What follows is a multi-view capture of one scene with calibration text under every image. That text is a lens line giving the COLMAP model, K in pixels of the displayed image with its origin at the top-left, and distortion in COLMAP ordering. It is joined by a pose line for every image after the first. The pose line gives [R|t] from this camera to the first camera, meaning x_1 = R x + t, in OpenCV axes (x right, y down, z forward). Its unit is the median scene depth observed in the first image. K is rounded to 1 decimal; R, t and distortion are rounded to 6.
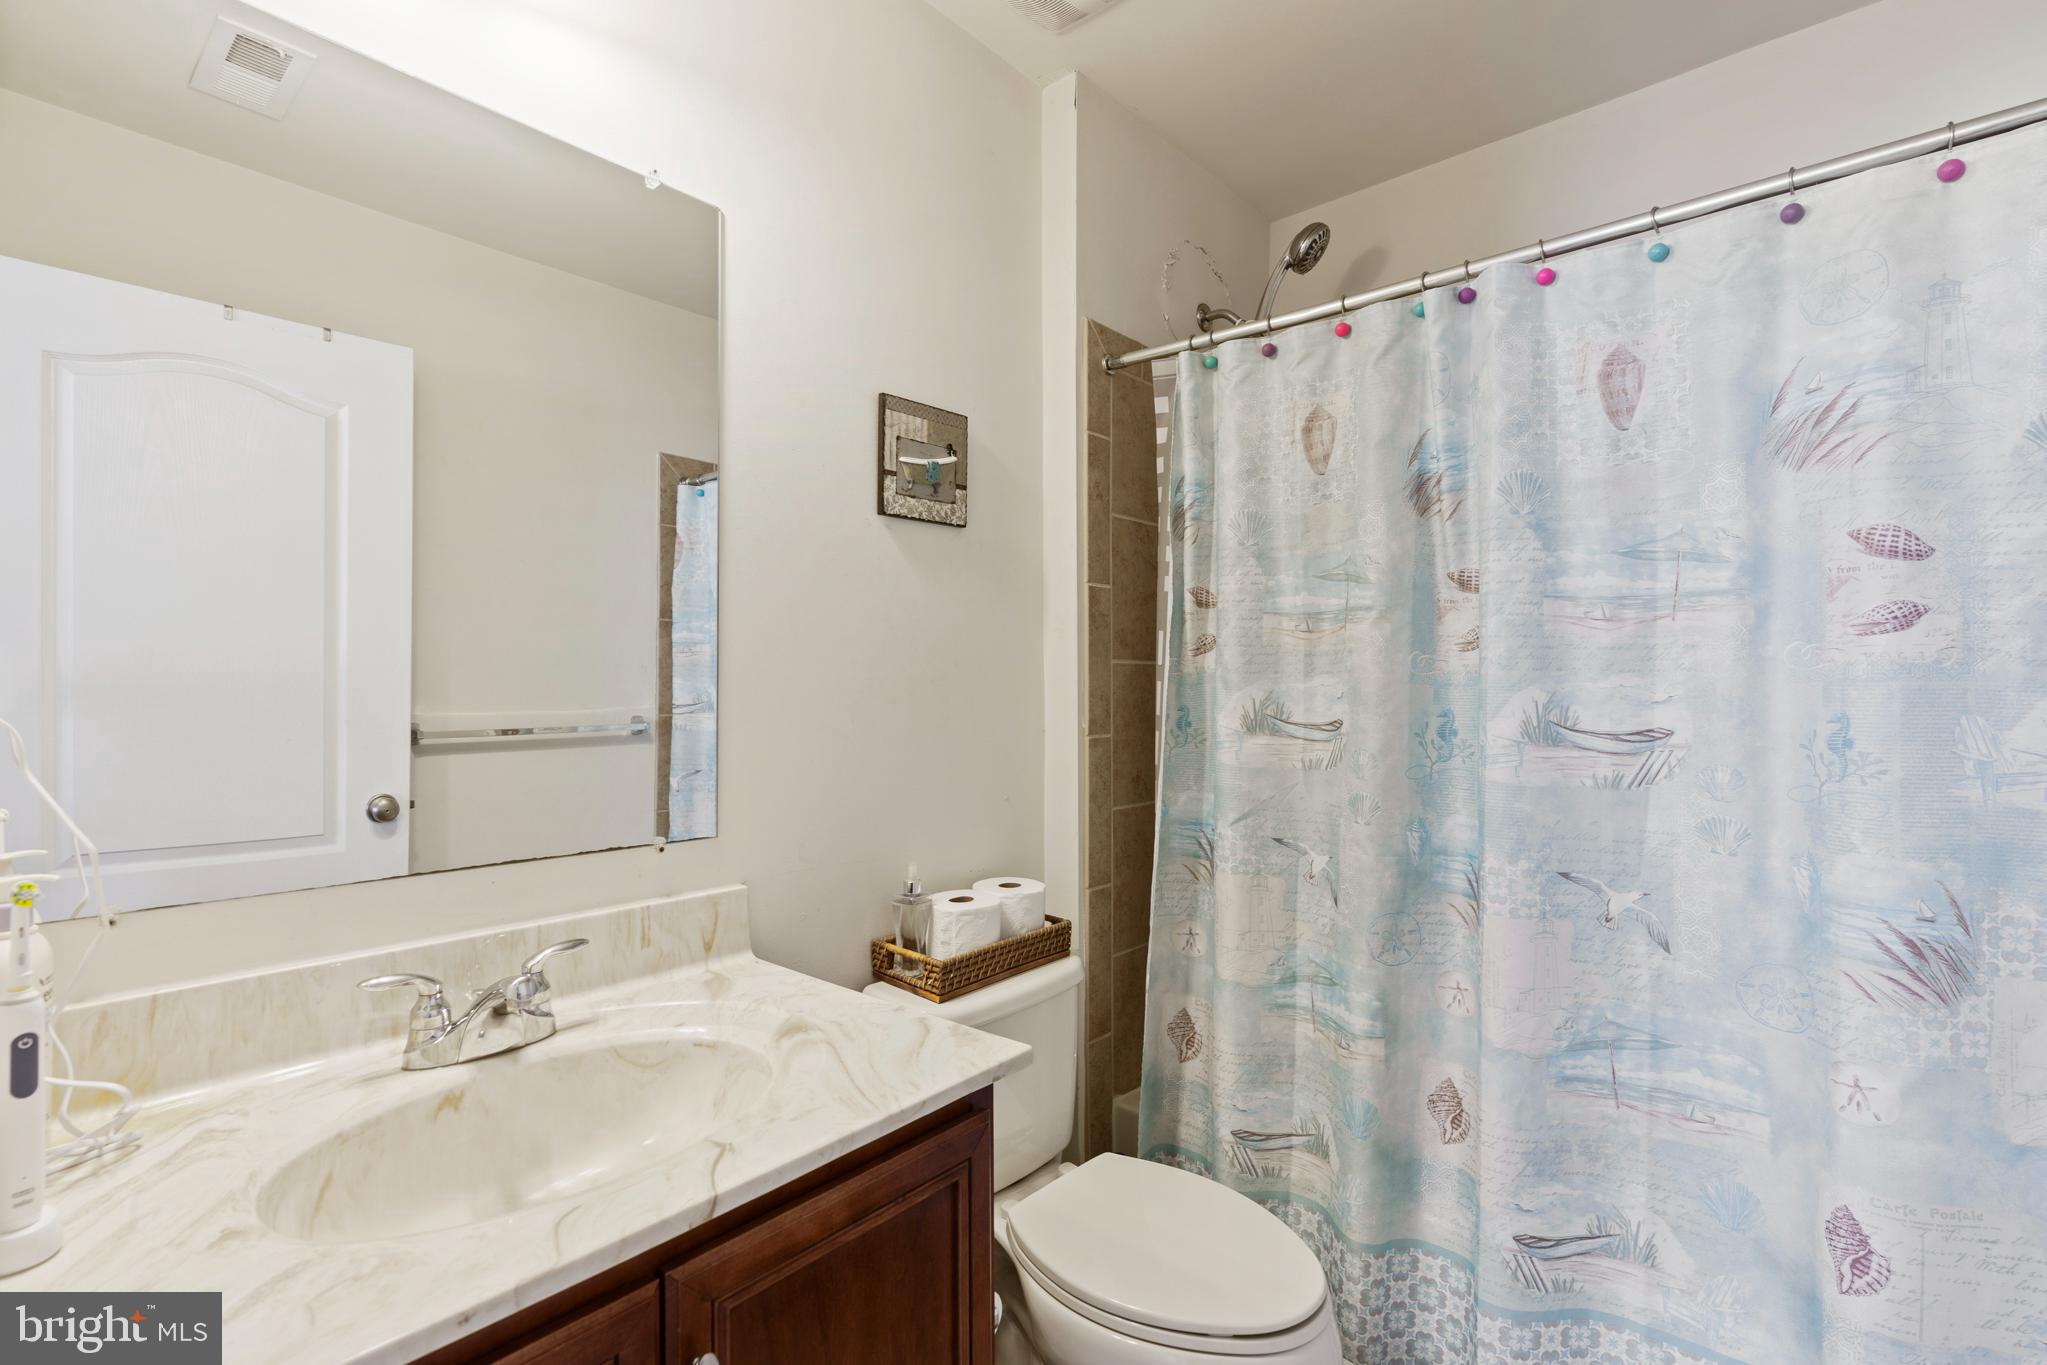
lens RADIAL K [[932.3, 0, 1027.9], [0, 932.3, 681.6], [0, 0, 1]] dist [-0.003357, 0.000694]
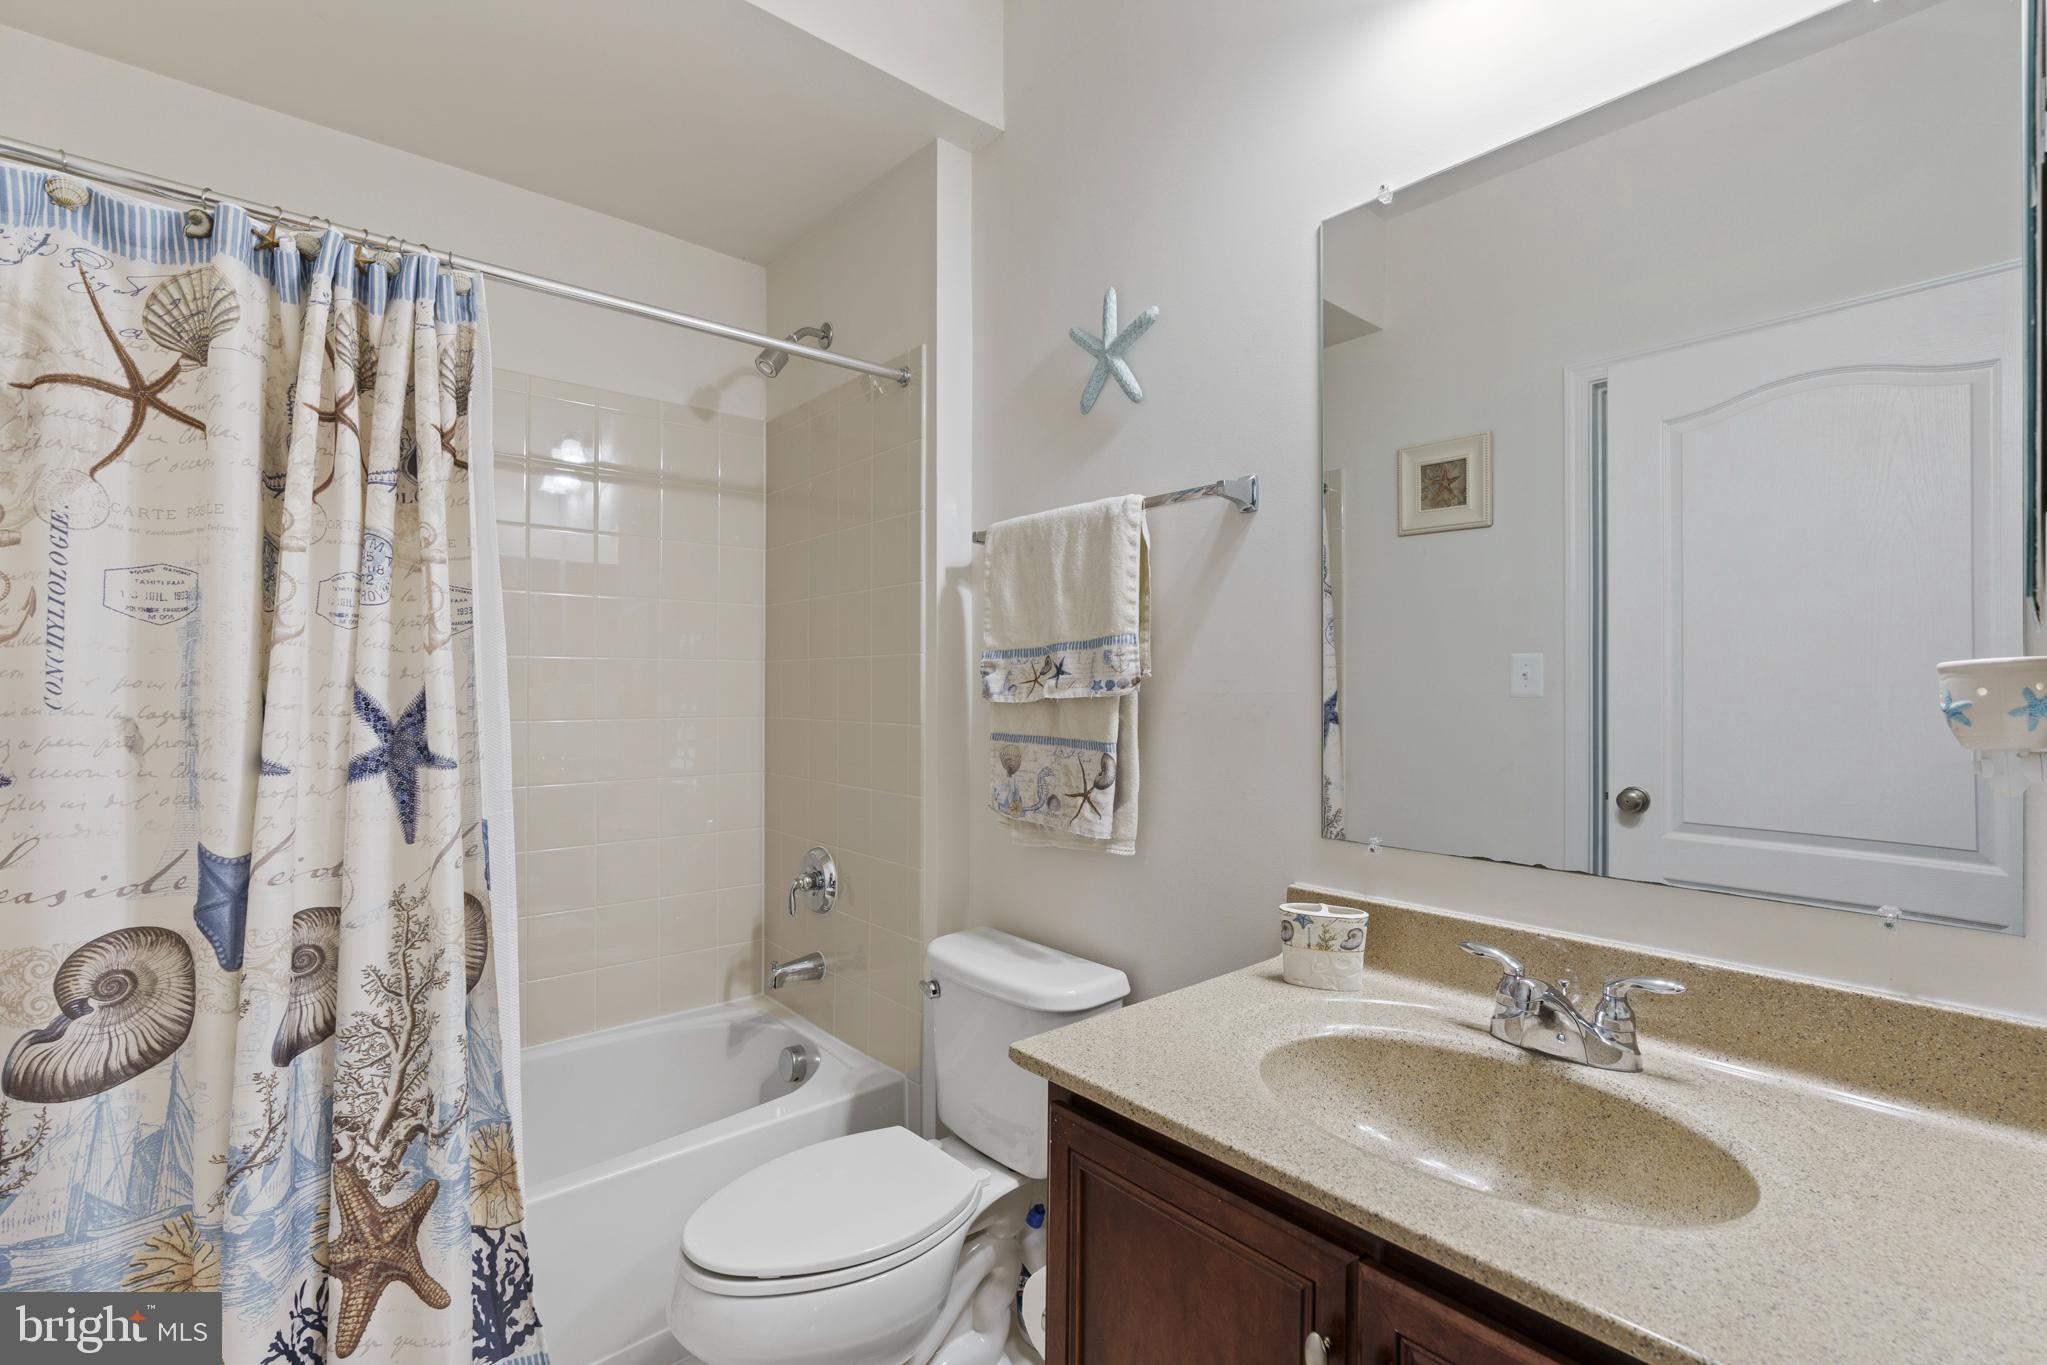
lens RADIAL K [[932.3, 0, 1028.3], [0, 932.3, 683.3], [0, 0, 1]] dist [-0.003357, 0.000694]
pose [[-0.162230, -0.006701, -0.986730, 0.653844], [0.001437, 0.999974, -0.007027, 0.002742], [0.986752, -0.002558, -0.162216, 0.765582]]
